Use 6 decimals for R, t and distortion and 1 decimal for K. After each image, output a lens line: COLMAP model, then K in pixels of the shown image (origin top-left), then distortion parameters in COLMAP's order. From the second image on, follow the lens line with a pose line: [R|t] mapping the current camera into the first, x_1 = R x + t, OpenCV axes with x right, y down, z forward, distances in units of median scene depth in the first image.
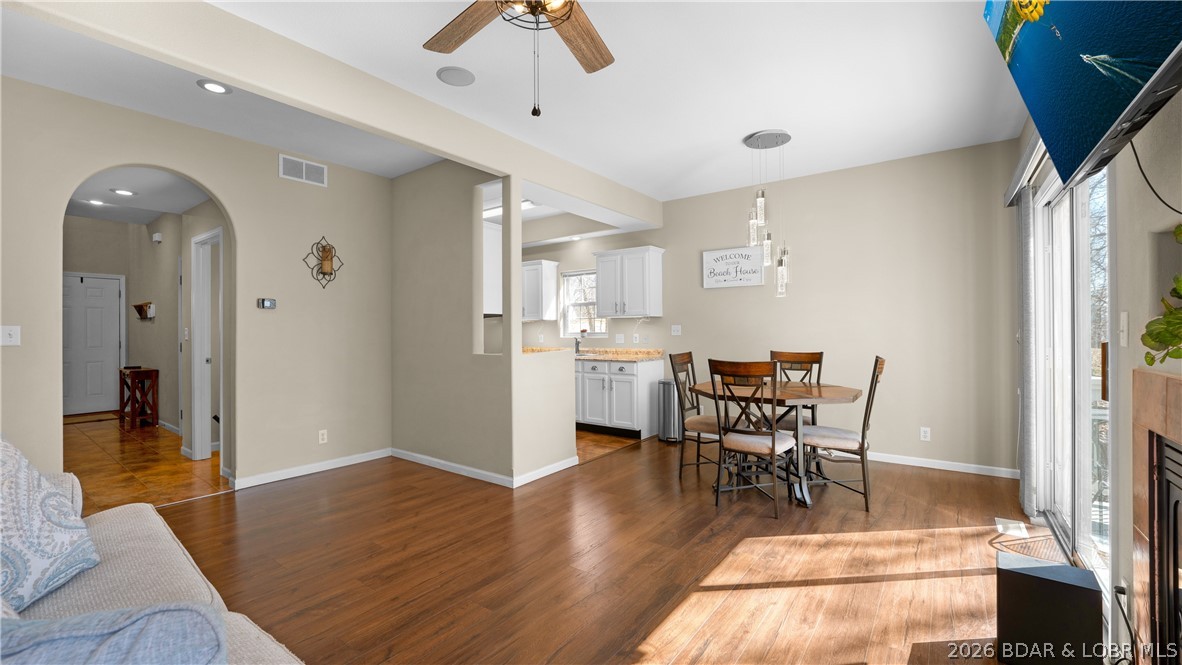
lens RADIAL K [[487.5, 0, 572.6], [0, 487.5, 326.2], [0, 0, 1]] dist [-0.002573, 0.000192]
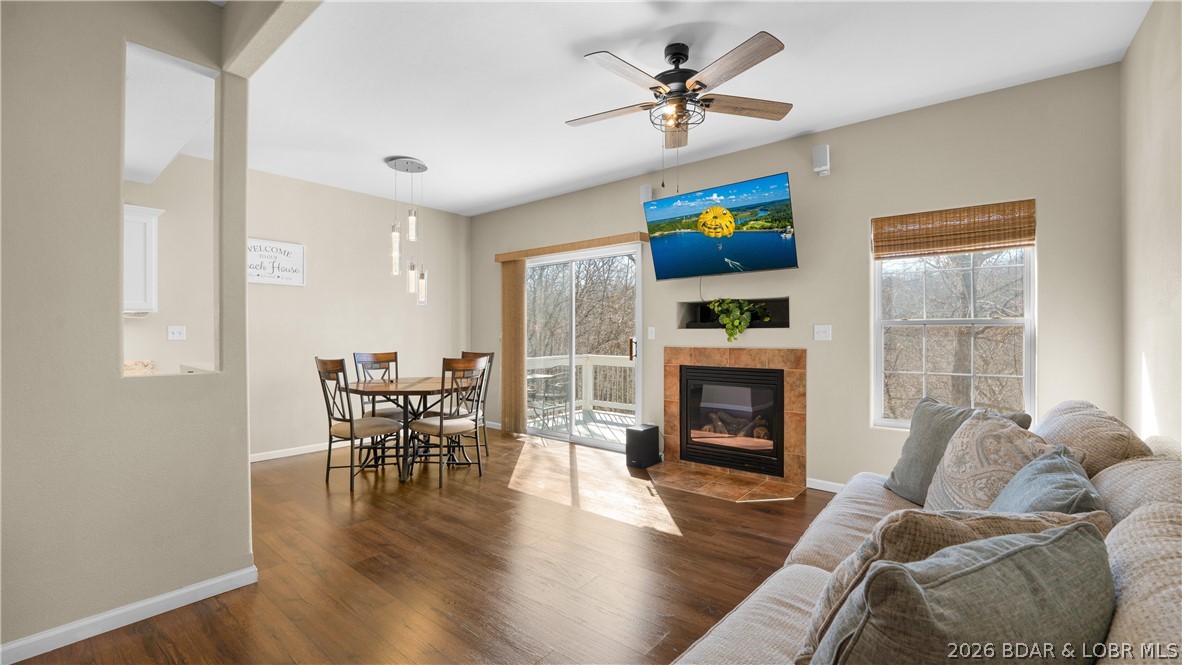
lens RADIAL K [[487.5, 0, 587.1], [0, 487.5, 335.0], [0, 0, 1]] dist [-0.002573, 0.000192]
pose [[0.044606, 0.000457, 0.999005, -0.703403], [-0.006422, 0.999979, -0.000171, 0.010154], [-0.998984, -0.006408, 0.044608, 0.525446]]
